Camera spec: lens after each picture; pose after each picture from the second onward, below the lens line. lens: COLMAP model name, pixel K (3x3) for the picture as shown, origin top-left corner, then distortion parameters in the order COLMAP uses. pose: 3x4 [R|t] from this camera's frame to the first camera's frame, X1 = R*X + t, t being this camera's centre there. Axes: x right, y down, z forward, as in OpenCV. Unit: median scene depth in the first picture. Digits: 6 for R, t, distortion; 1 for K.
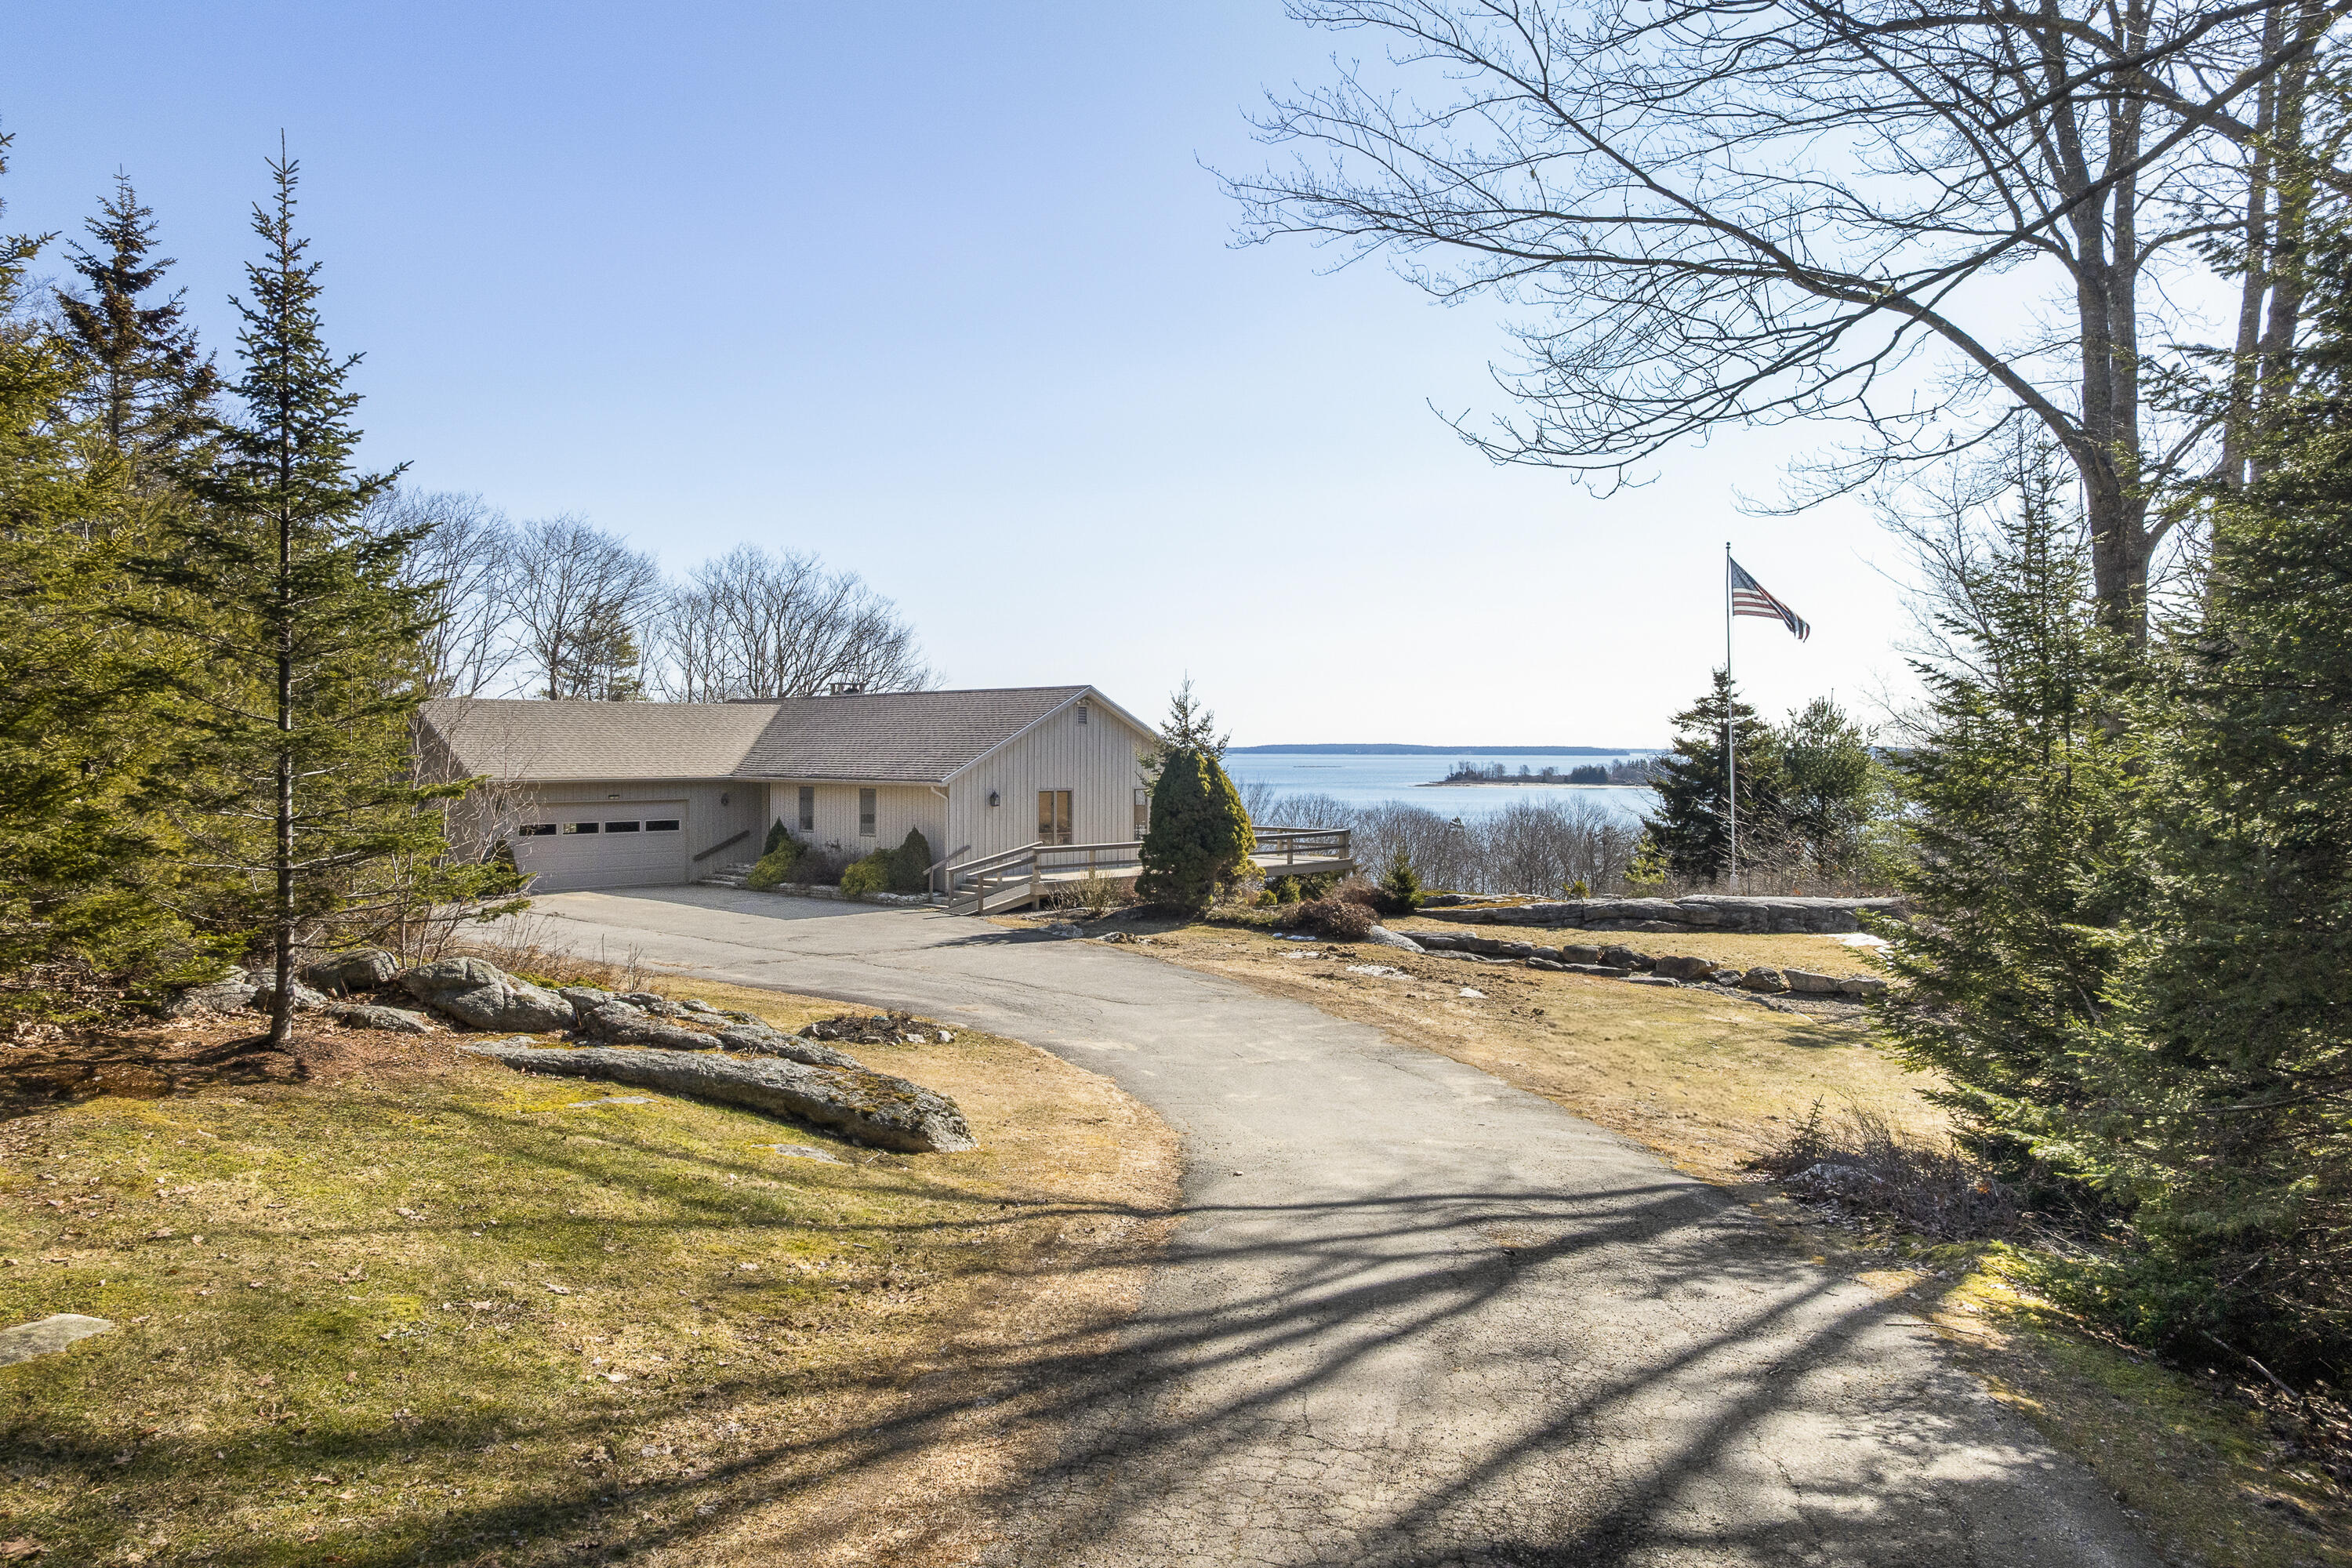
lens RADIAL K [[1623.7, 0, 1179.1], [0, 1623.7, 729.5], [0, 0, 1]] dist [-0.002328, 0.000189]
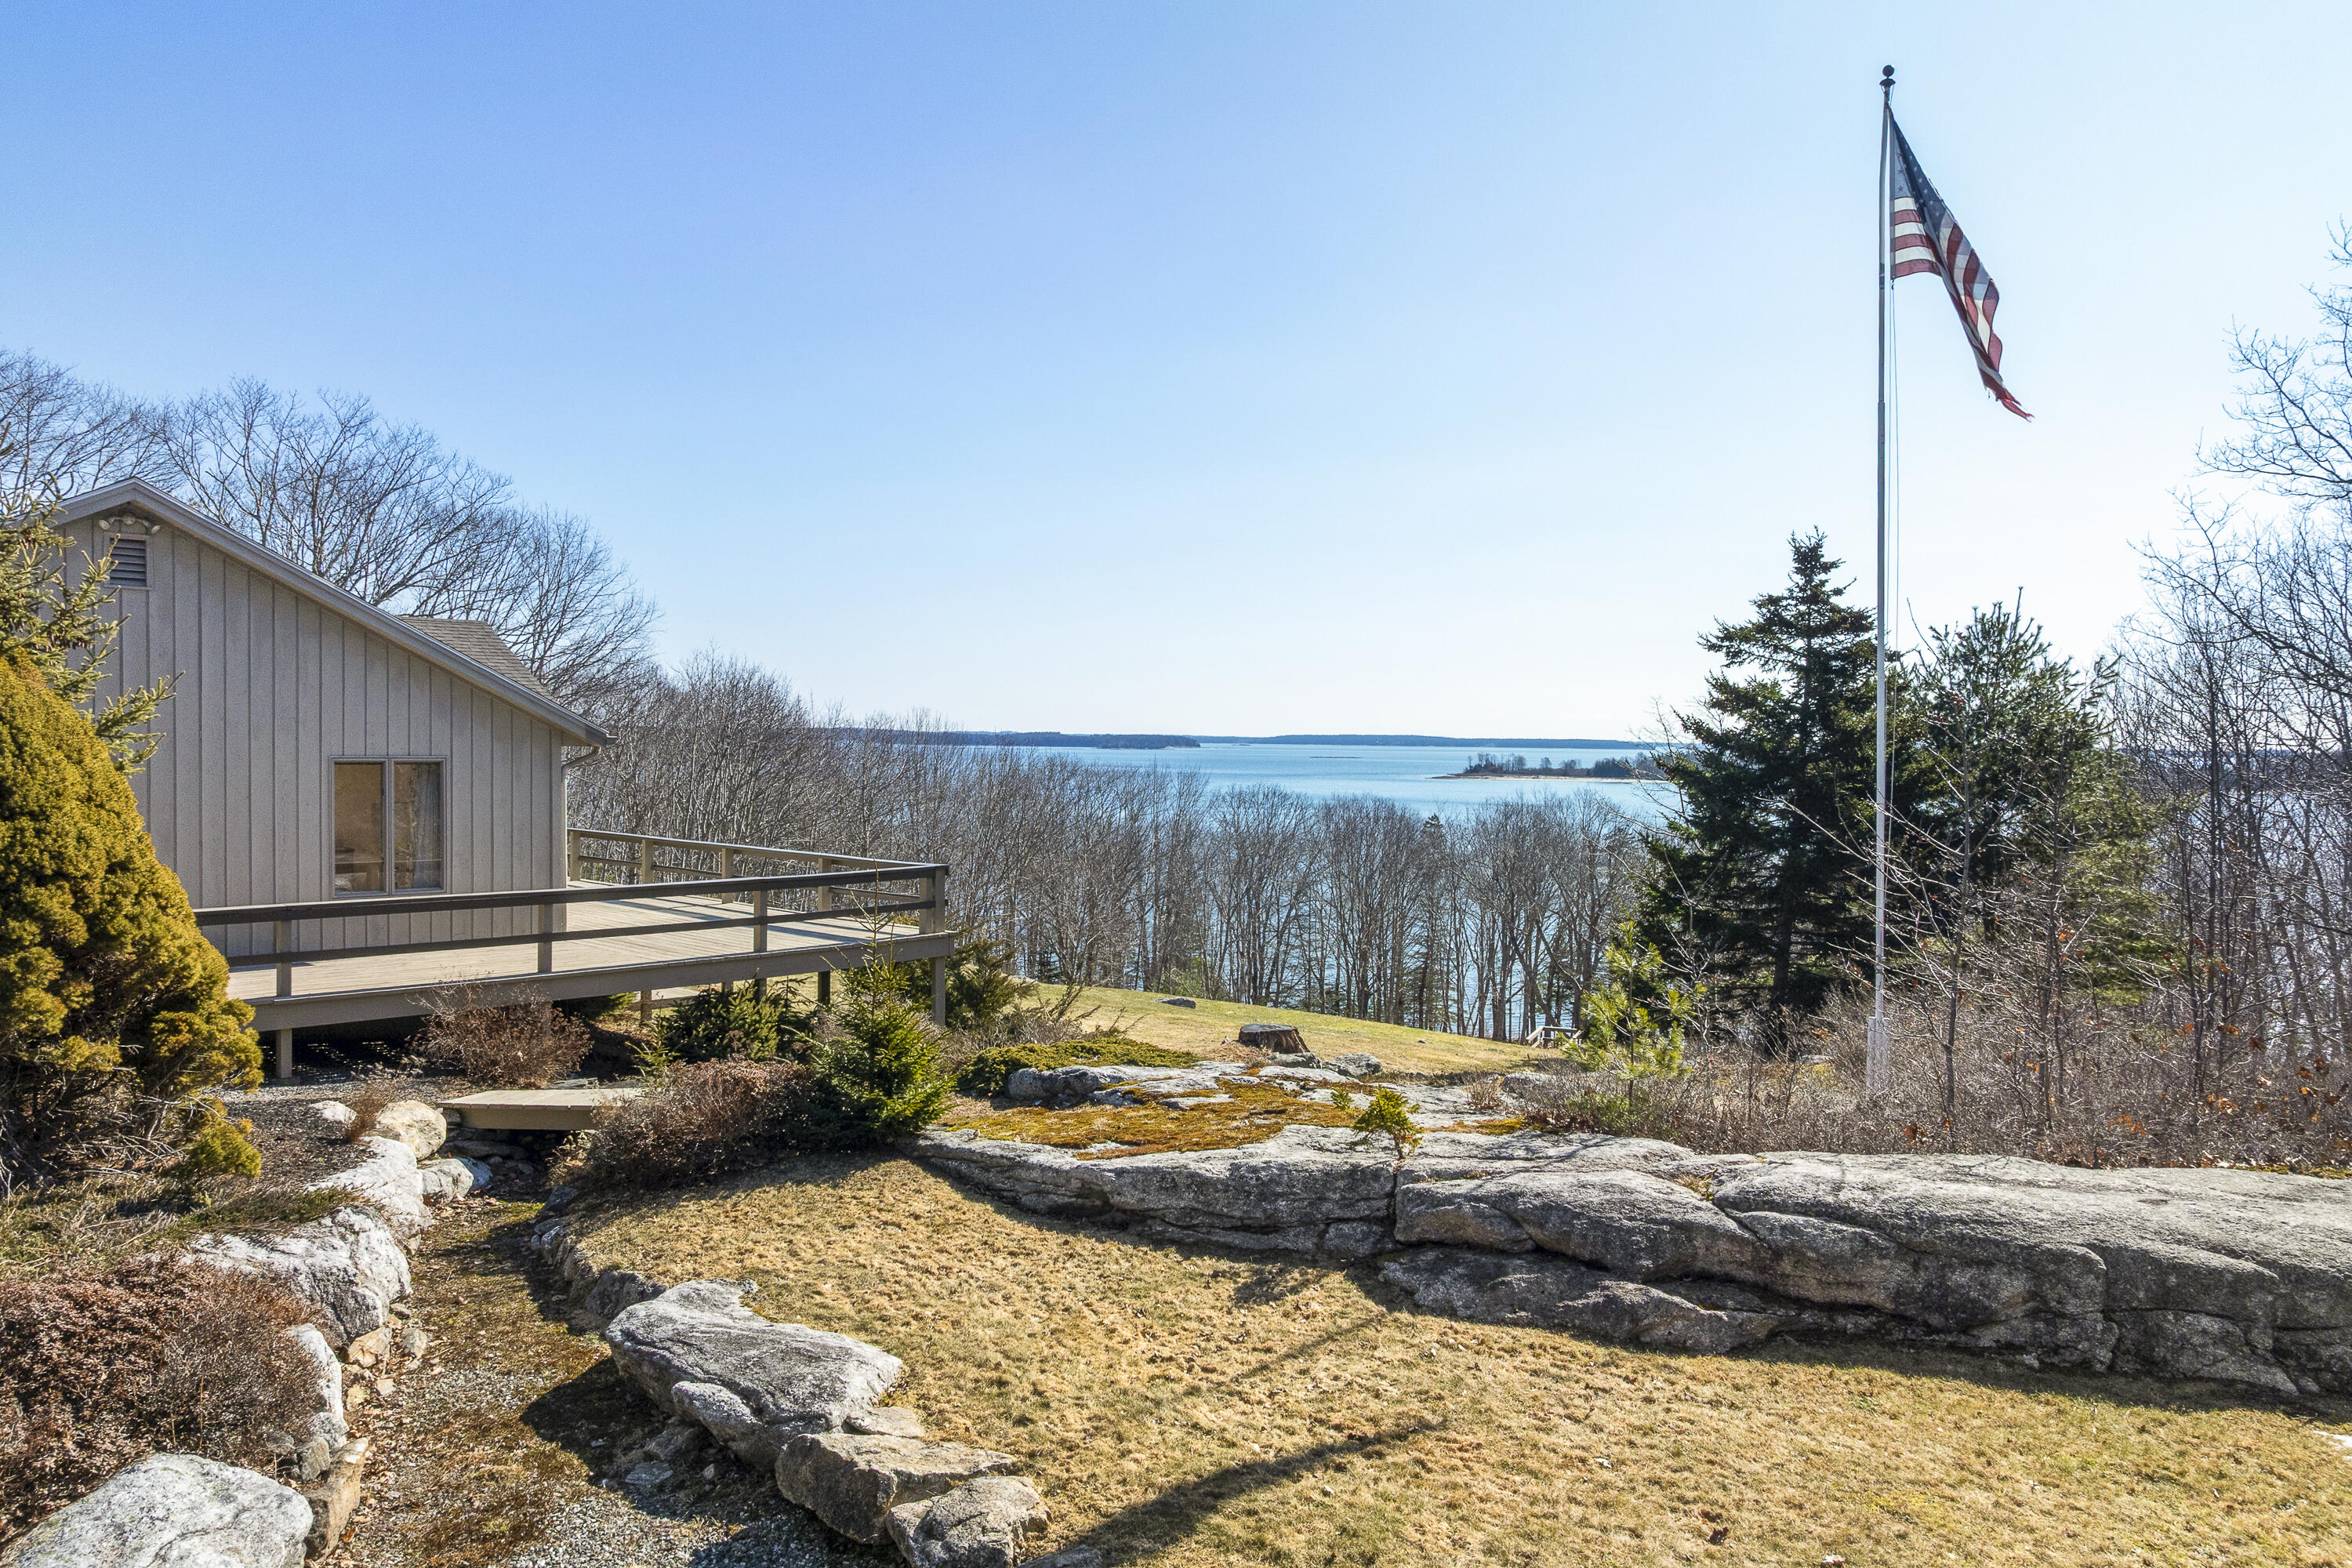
lens RADIAL K [[1643.4, 0, 1169.2], [0, 1643.4, 766.4], [0, 0, 1]] dist [-0.011028, 0.000044]
pose [[0.999812, 0.009655, -0.016792, 0.146560], [-0.009163, 0.999534, 0.029130, 0.019514], [0.017066, -0.028971, 0.999435, 0.490727]]
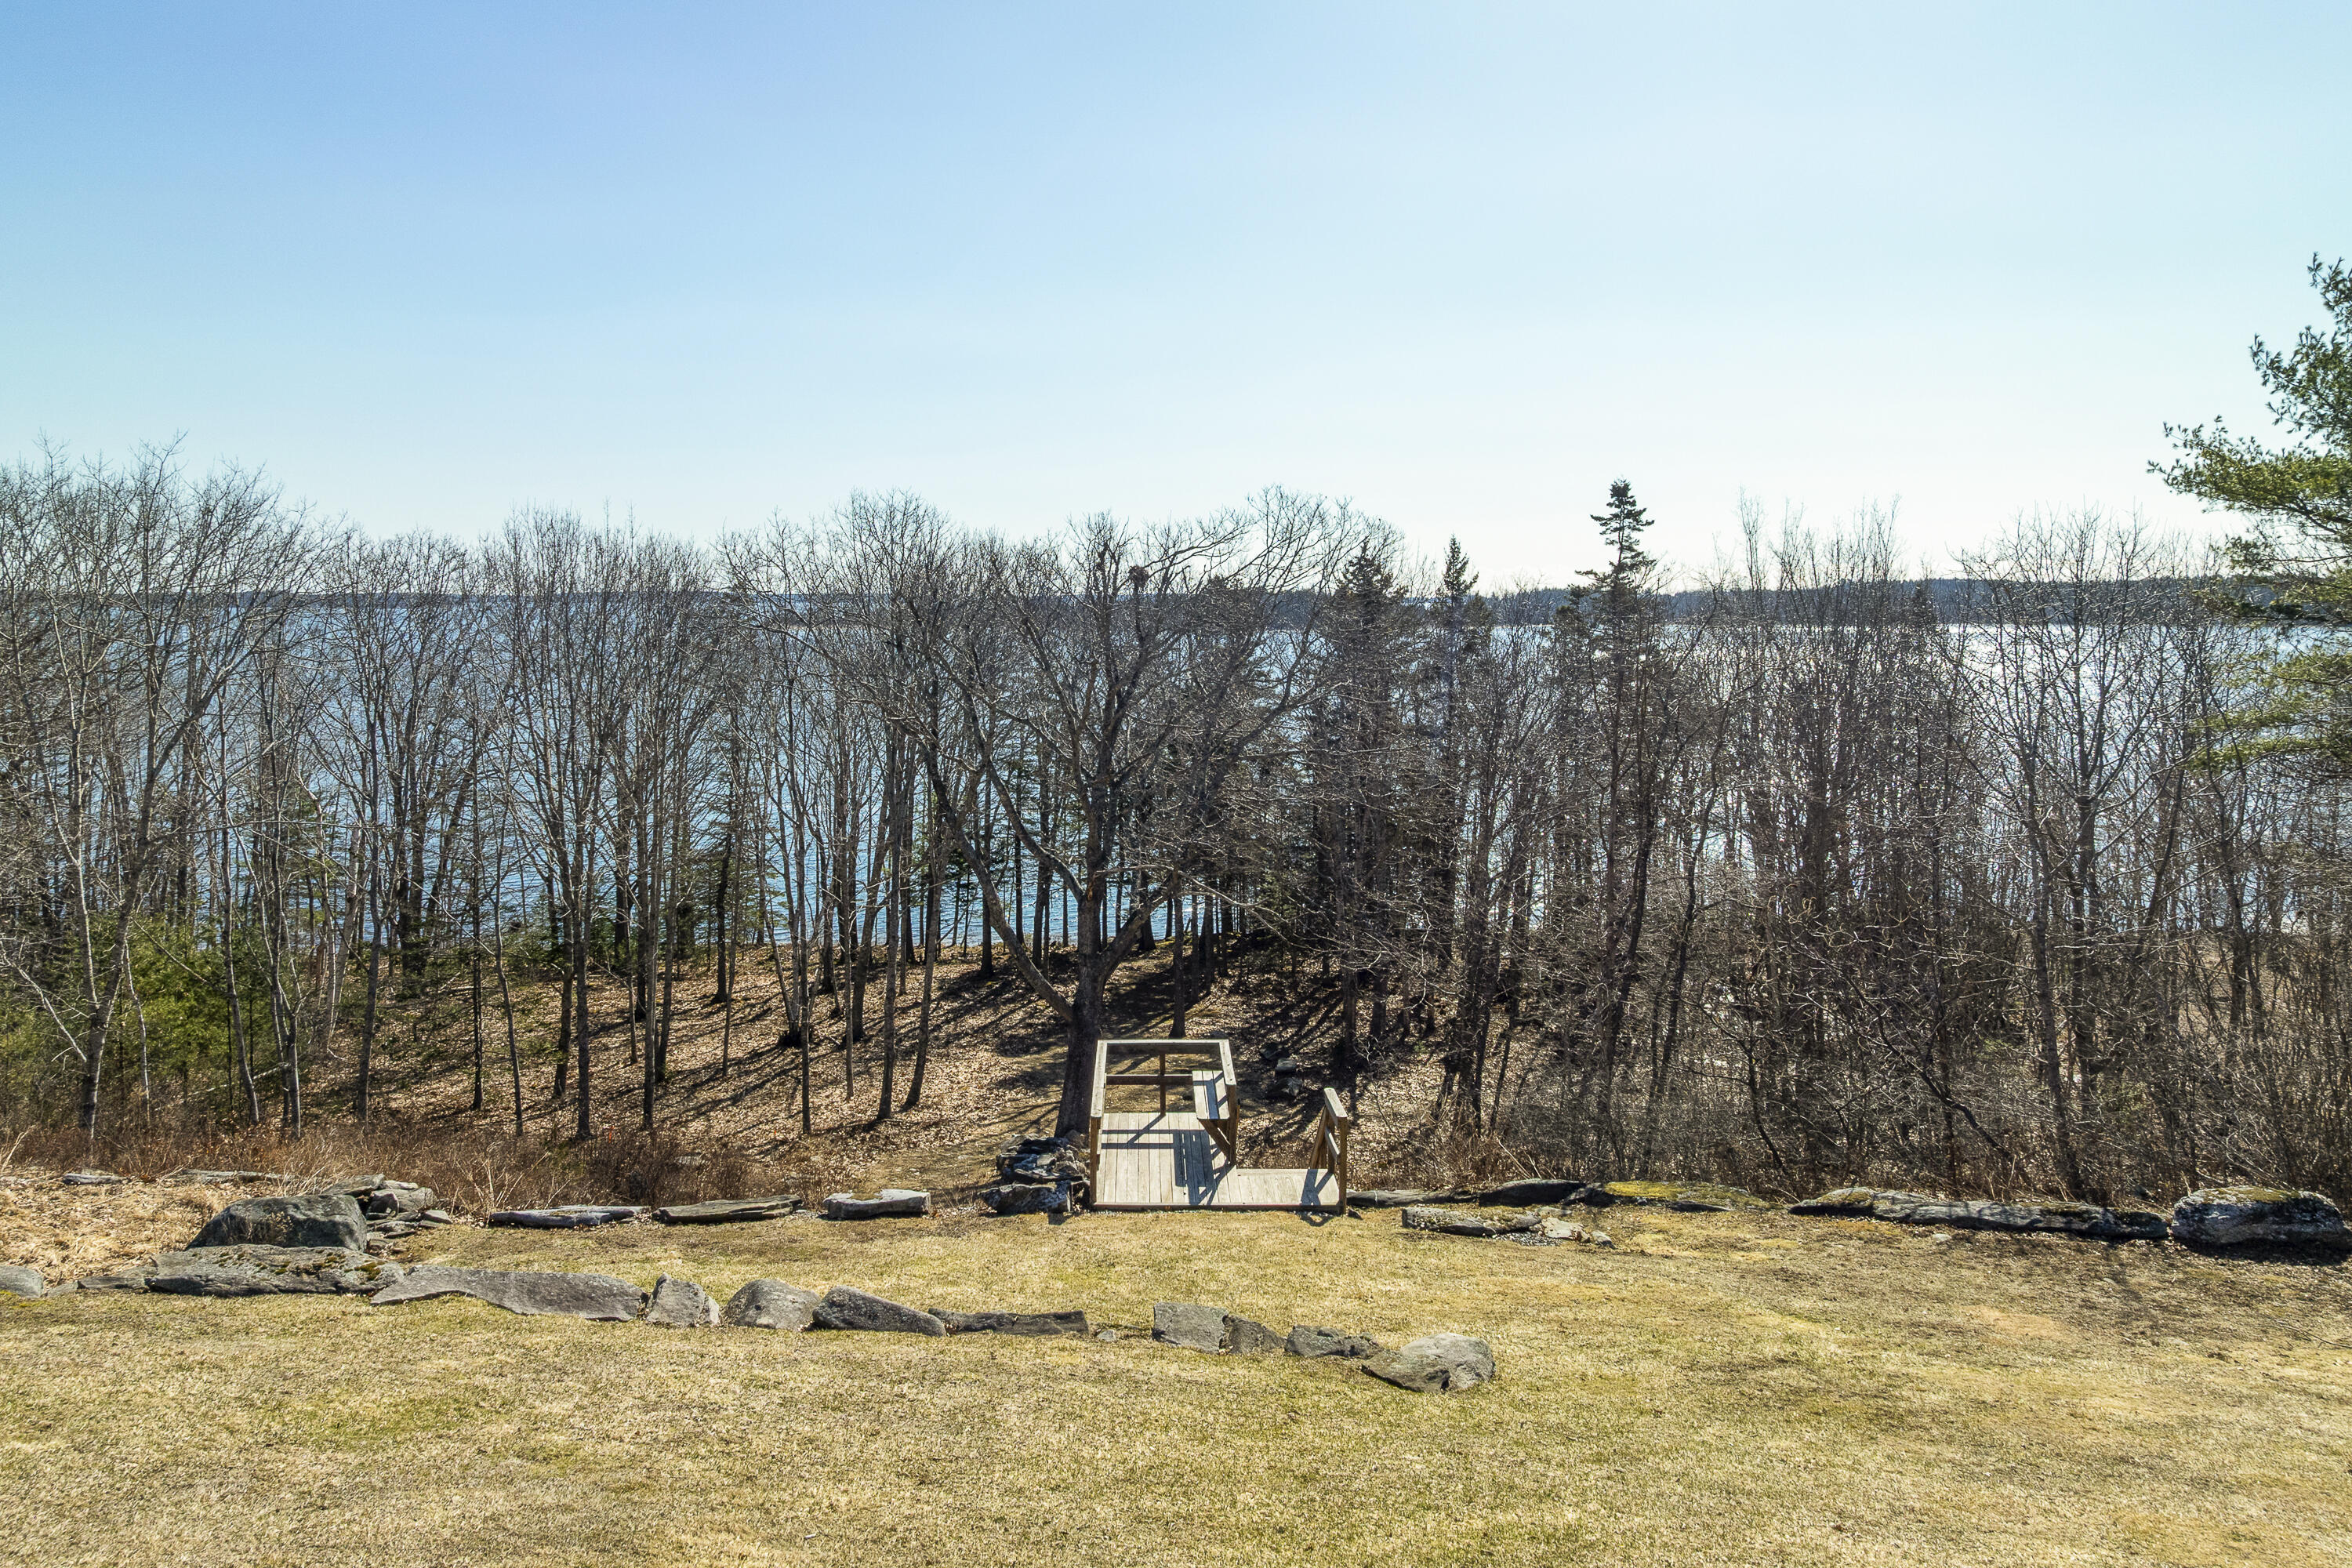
lens RADIAL K [[1652.8, 0, 1186.6], [0, 1652.8, 674.4], [0, 0, 1]] dist [0.004058, 0.003979]
pose [[0.917661, -0.013317, 0.397141, 0.287277], [-0.008863, 0.998504, 0.053962, 0.156236], [-0.397265, -0.053038, 0.916170, 1.471100]]
